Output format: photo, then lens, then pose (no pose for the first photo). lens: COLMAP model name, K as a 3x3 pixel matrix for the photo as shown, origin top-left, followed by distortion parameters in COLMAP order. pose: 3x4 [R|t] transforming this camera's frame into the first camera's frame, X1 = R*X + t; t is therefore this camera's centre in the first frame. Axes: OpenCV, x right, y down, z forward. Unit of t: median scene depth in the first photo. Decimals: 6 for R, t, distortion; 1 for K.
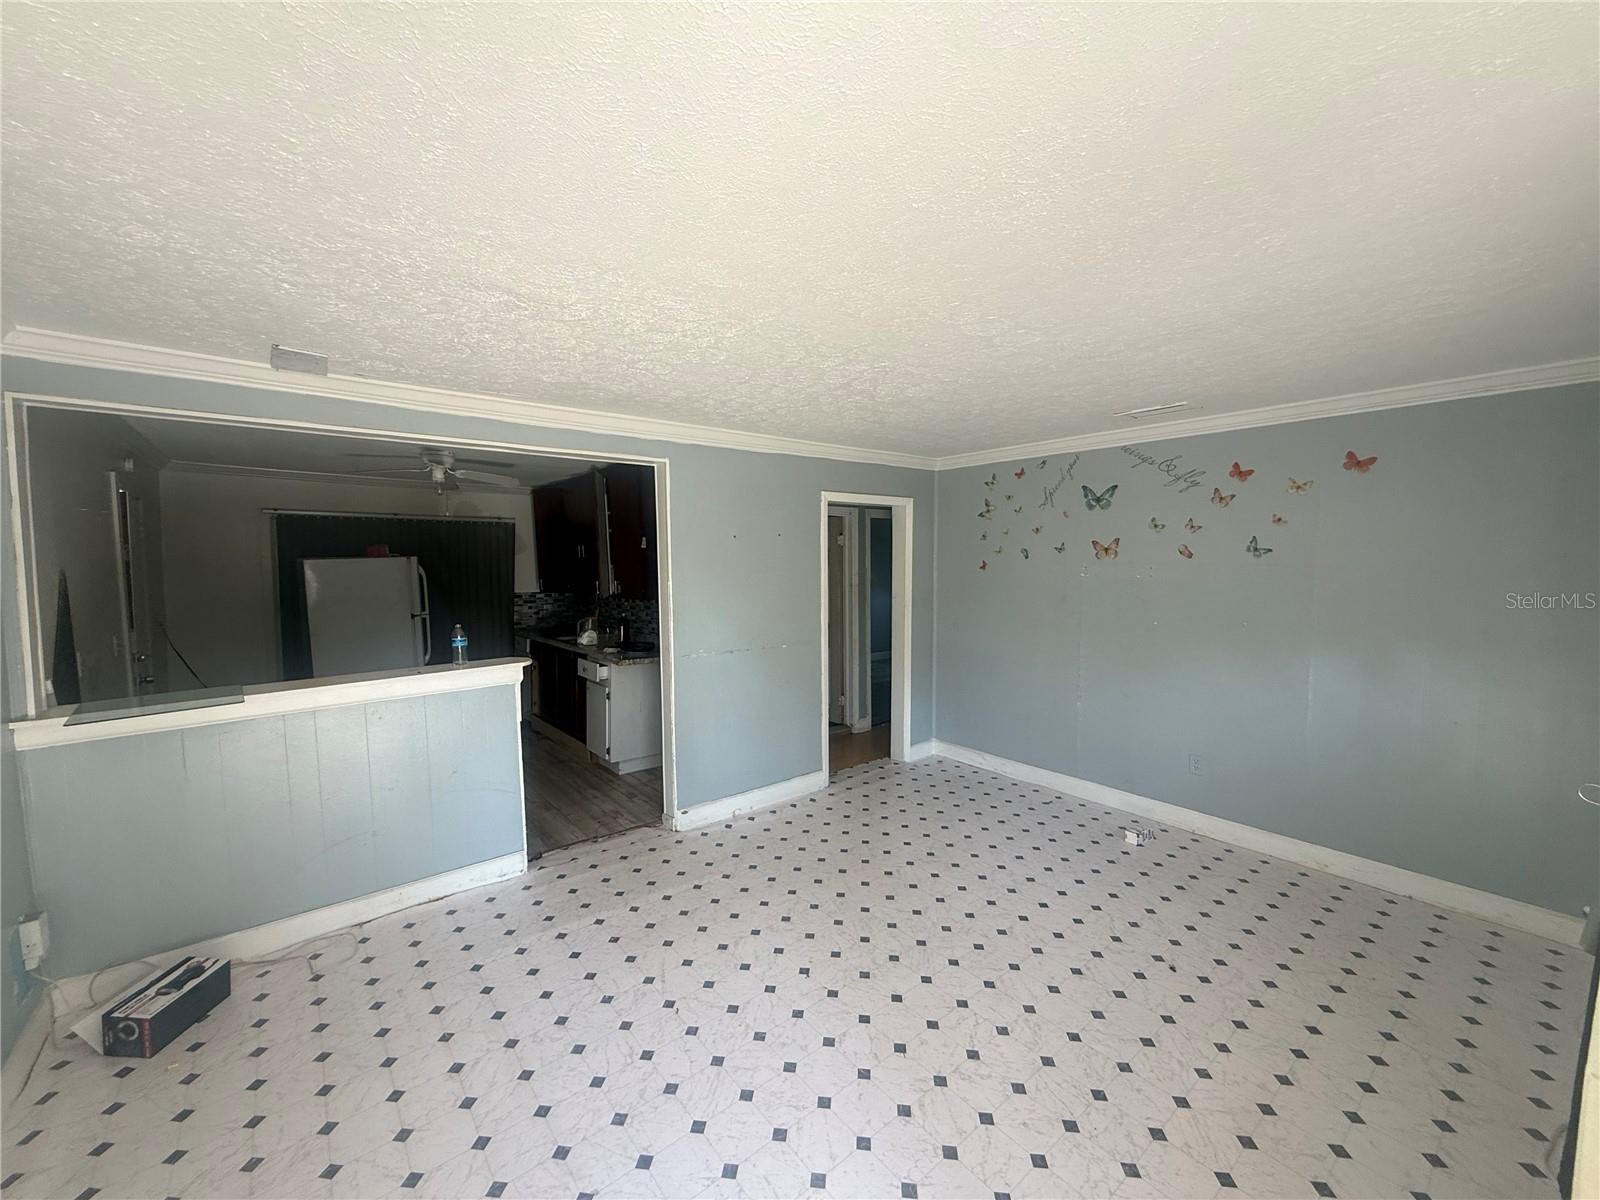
lens RADIAL K [[637.1, 0, 800.8], [0, 637.1, 599.6], [0, 0, 1]] dist [-0.001005, -0.000005]
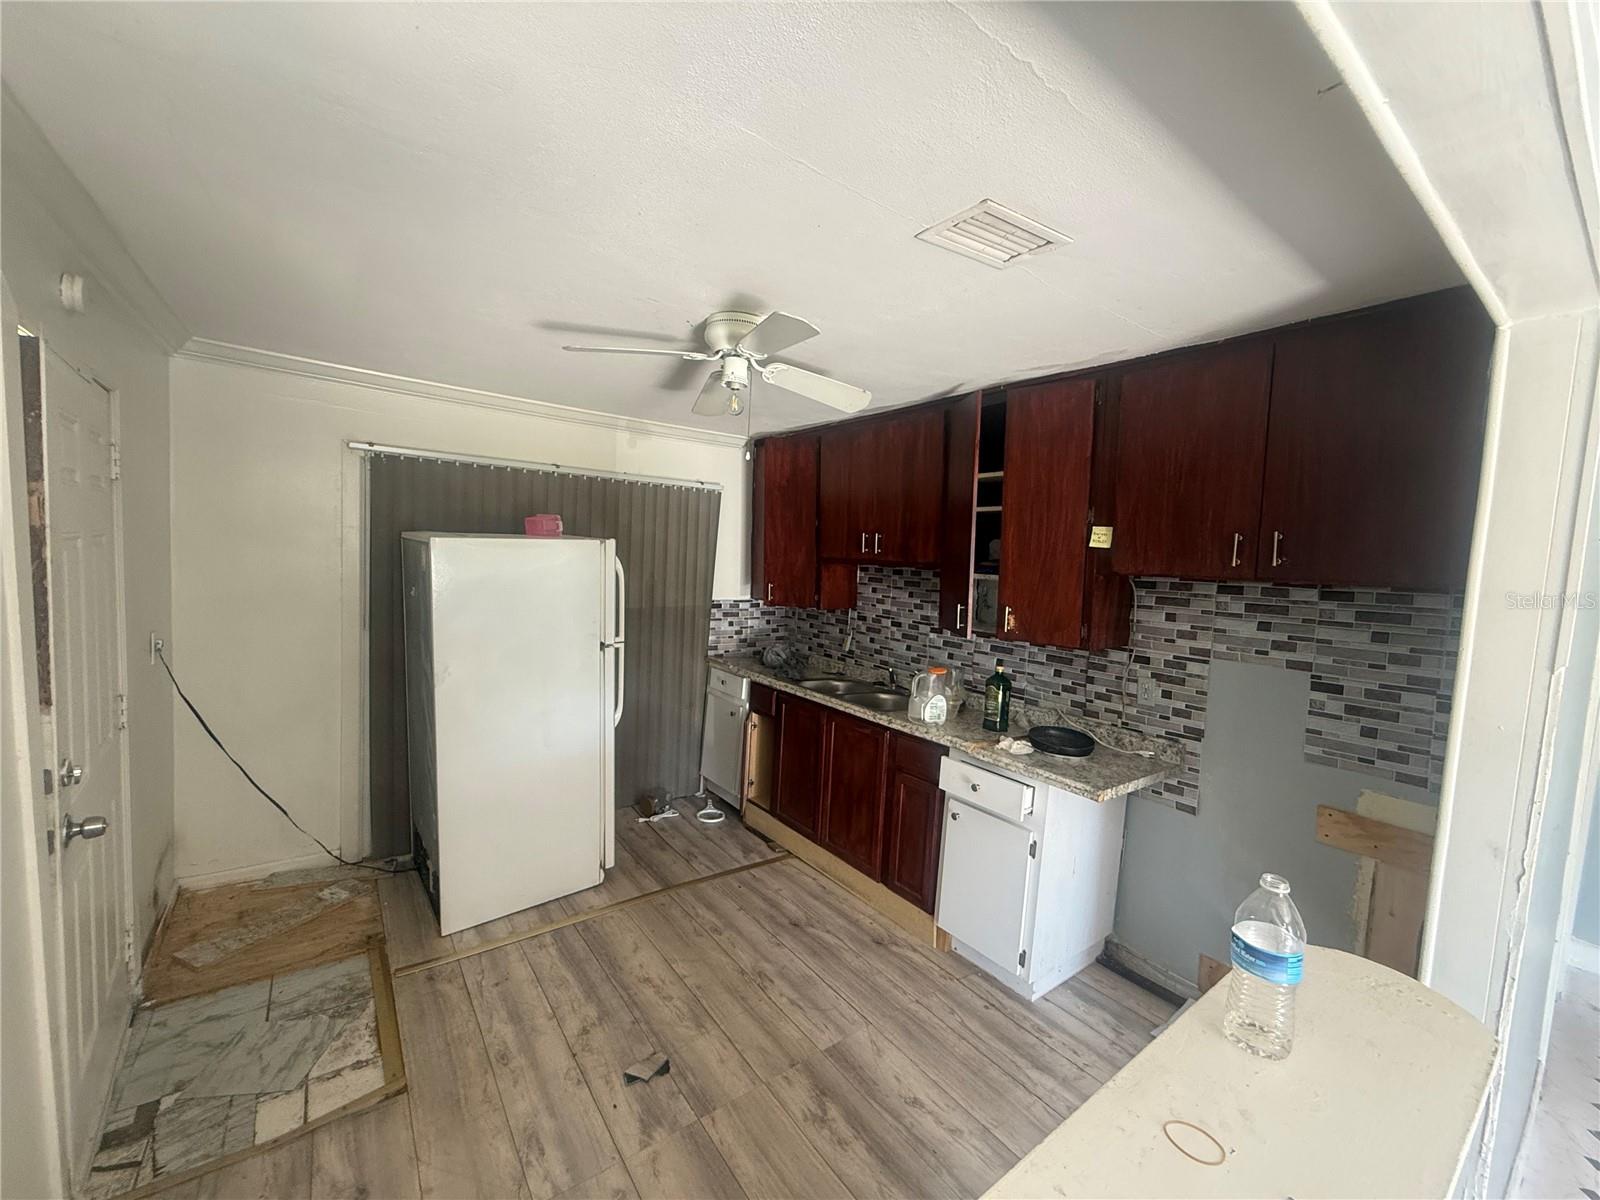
lens RADIAL K [[637.1, 0, 797.7], [0, 637.1, 602.9], [0, 0, 1]] dist [-0.001005, -0.000005]
pose [[0.997503, 0.054265, -0.045191, -0.410350], [-0.053346, 0.998349, 0.021300, -0.032245], [0.046272, -0.018836, 0.998751, 0.446142]]
